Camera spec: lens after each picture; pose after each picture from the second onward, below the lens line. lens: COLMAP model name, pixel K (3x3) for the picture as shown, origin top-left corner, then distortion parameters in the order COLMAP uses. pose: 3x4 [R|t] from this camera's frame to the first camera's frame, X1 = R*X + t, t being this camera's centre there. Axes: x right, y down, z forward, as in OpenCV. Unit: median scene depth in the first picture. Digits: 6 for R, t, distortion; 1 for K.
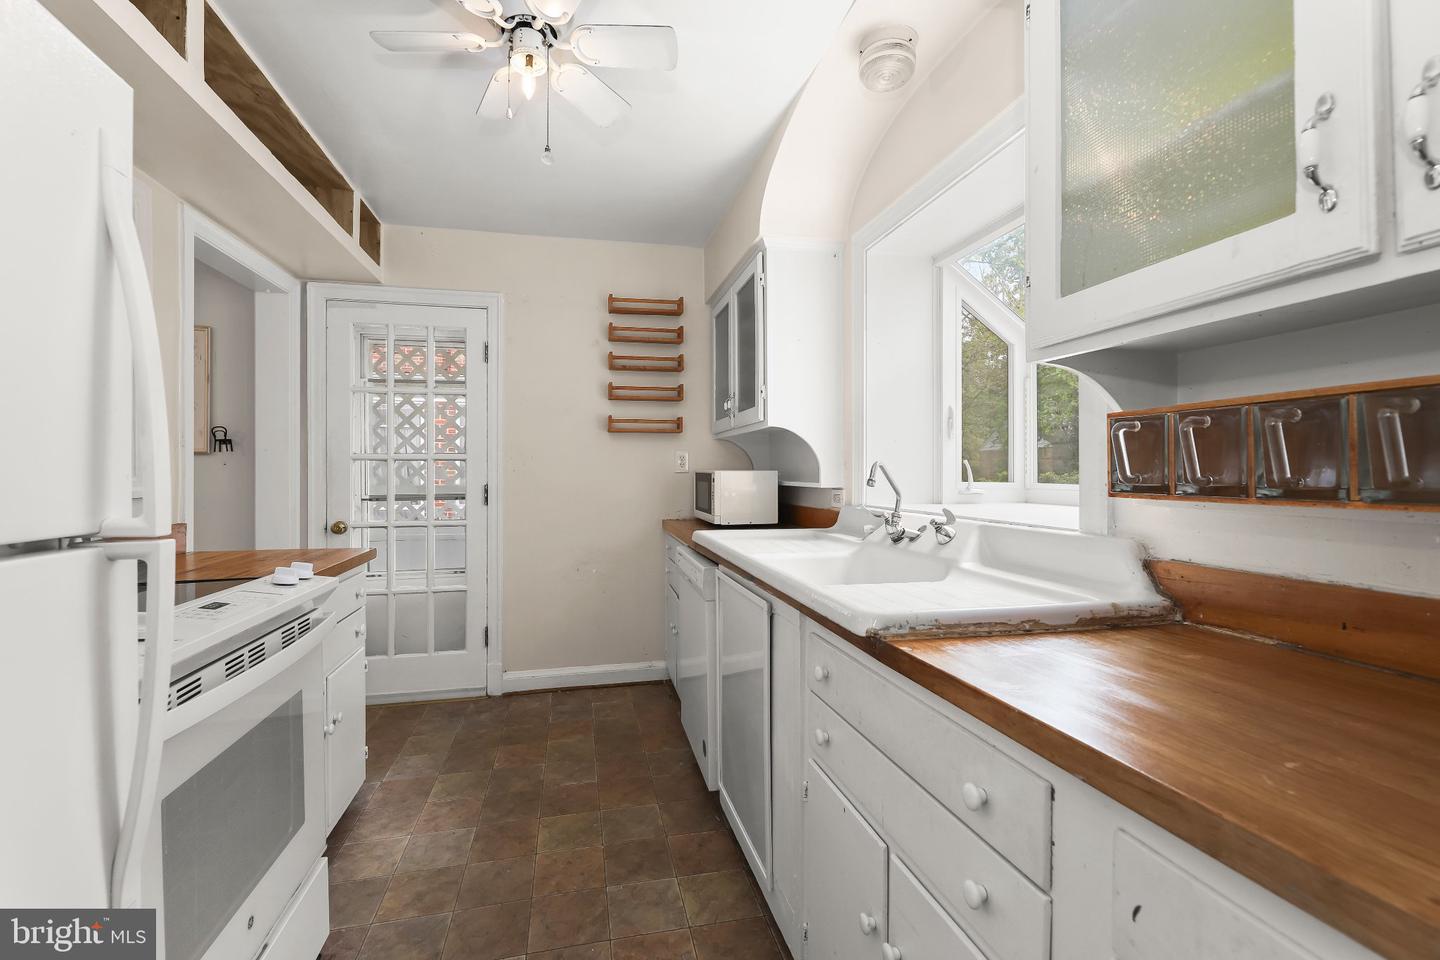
lens RADIAL K [[617.7, 0, 720.2], [0, 617.7, 475.6], [0, 0, 1]] dist [0.001343, -0.000454]
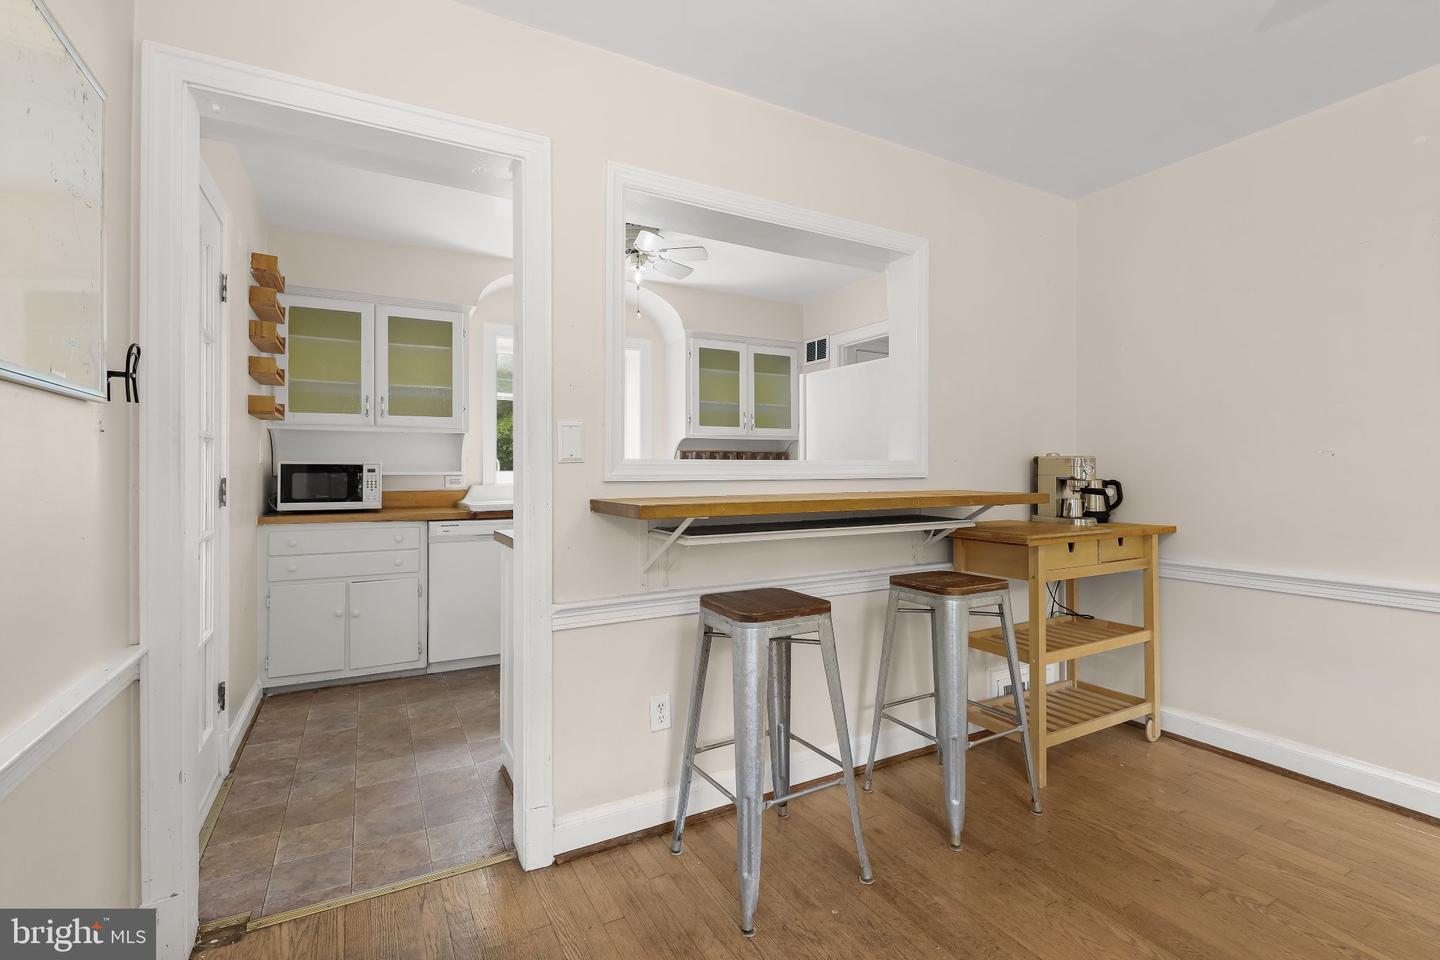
lens RADIAL K [[637.9, 0, 722.4], [0, 637.9, 466.6], [0, 0, 1]] dist [0.003868, -0.000095]
pose [[-0.285398, 0.008754, 0.958369, -1.358895], [0.001219, 0.999961, -0.008771, 0.011848], [-0.958408, -0.001335, -0.285397, 0.736774]]
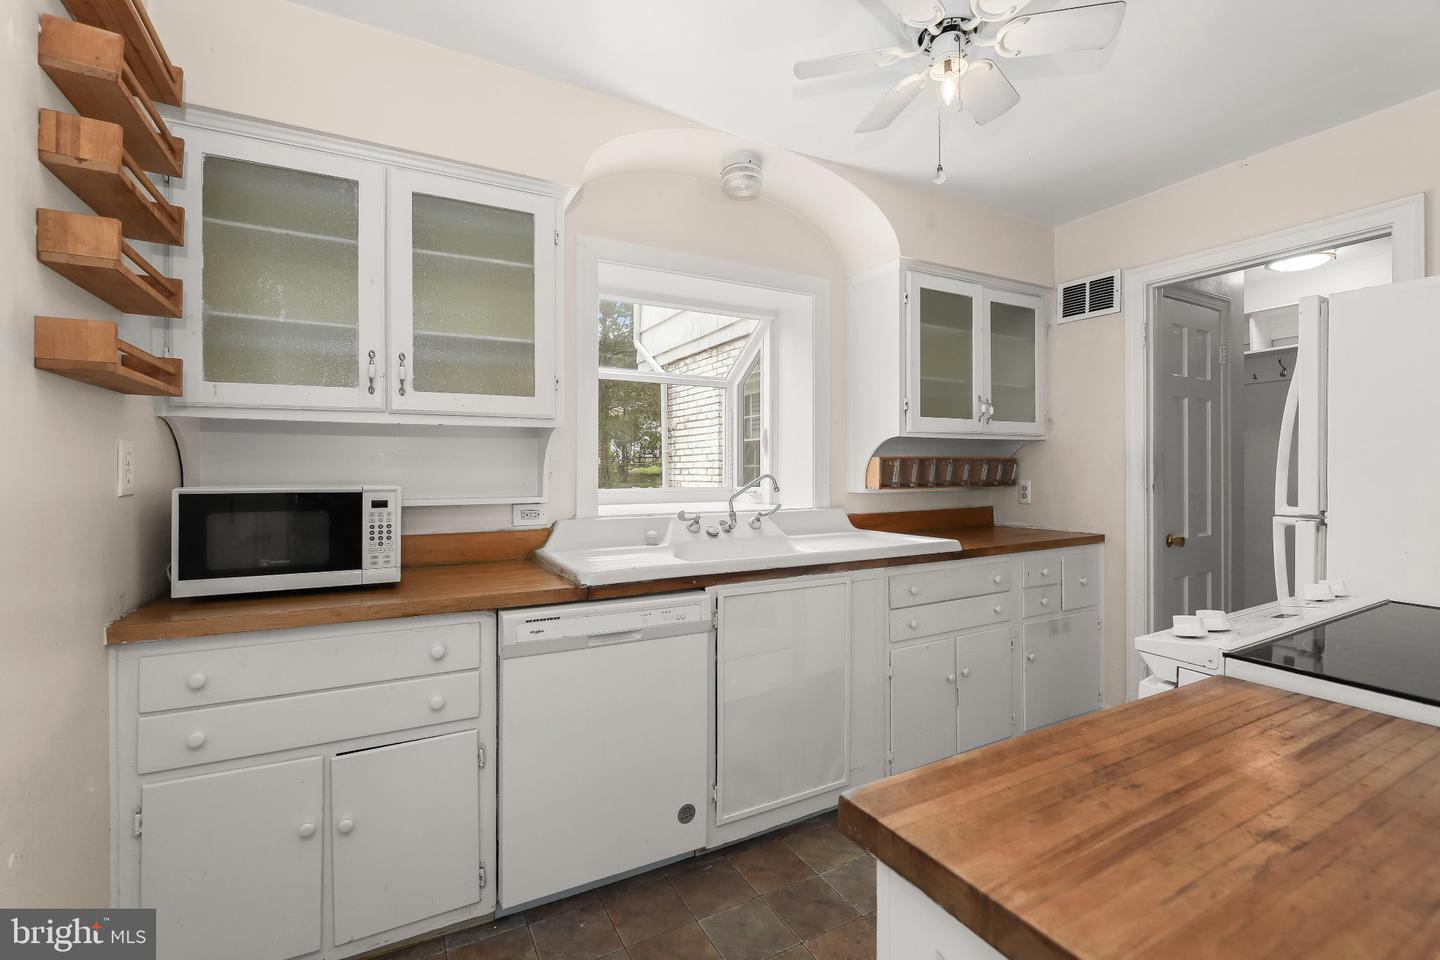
lens RADIAL K [[617.7, 0, 720.0], [0, 617.7, 471.1], [0, 0, 1]] dist [0.001343, -0.000454]
pose [[-0.273048, 0.002023, 0.961998, -0.635027], [0.002117, 0.999997, -0.001502, -0.020963], [-0.961998, 0.001627, -0.273052, 0.884278]]
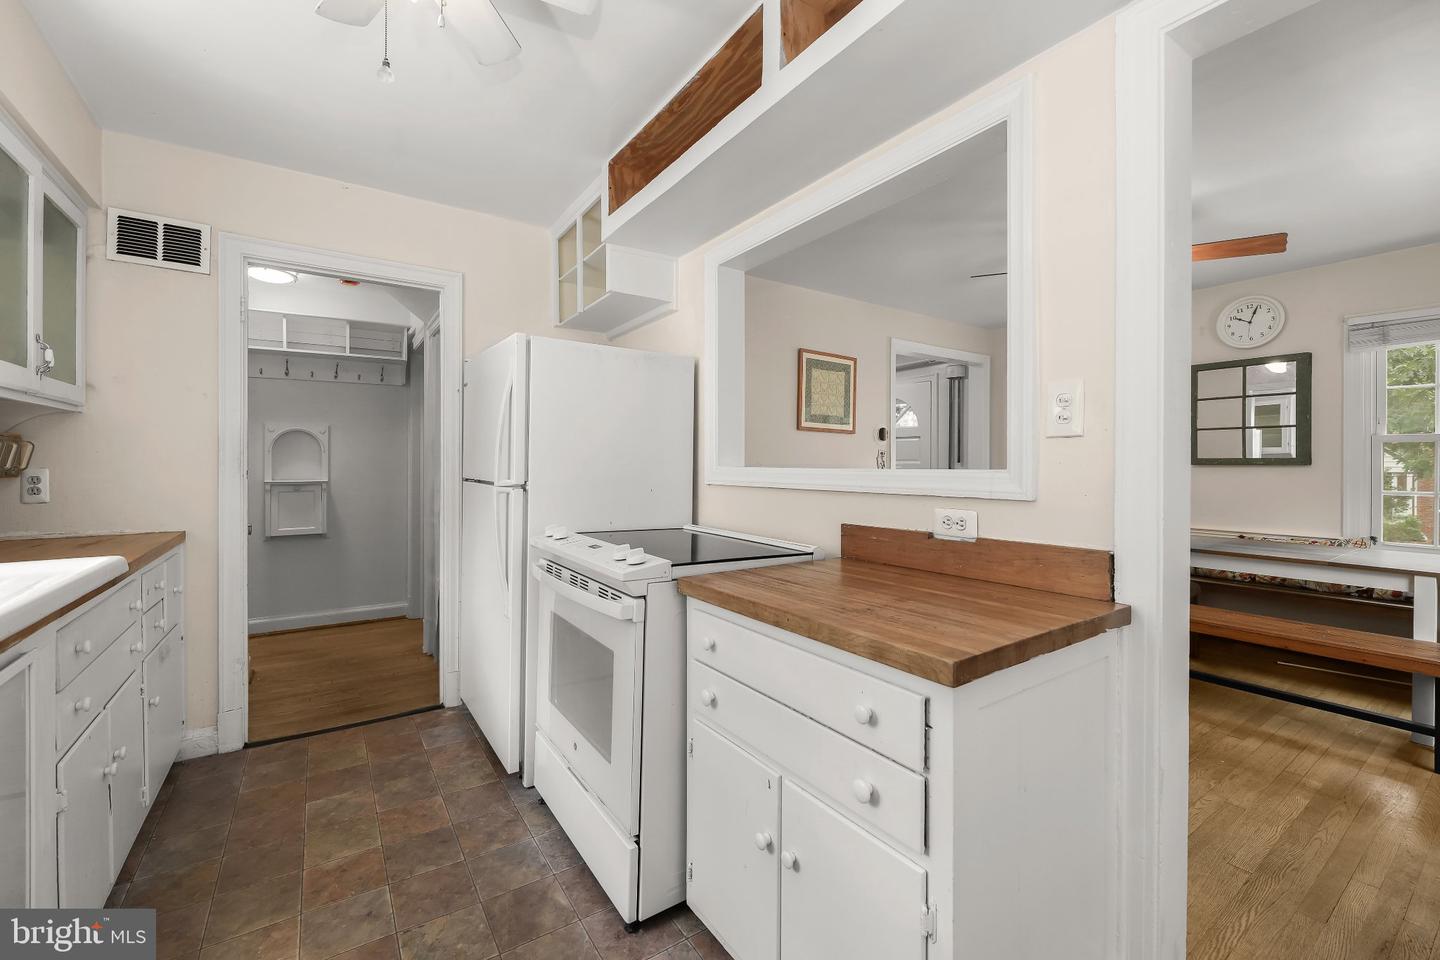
lens RADIAL K [[584.8, 0, 714.6], [0, 584.8, 466.8], [0, 0, 1]] dist [-0.012968, -0.000895]
pose [[-0.931150, 0.004054, -0.364613, -0.226979], [0.002602, 0.999987, 0.004473, -0.007915], [0.364627, 0.003217, -0.931148, 1.011900]]
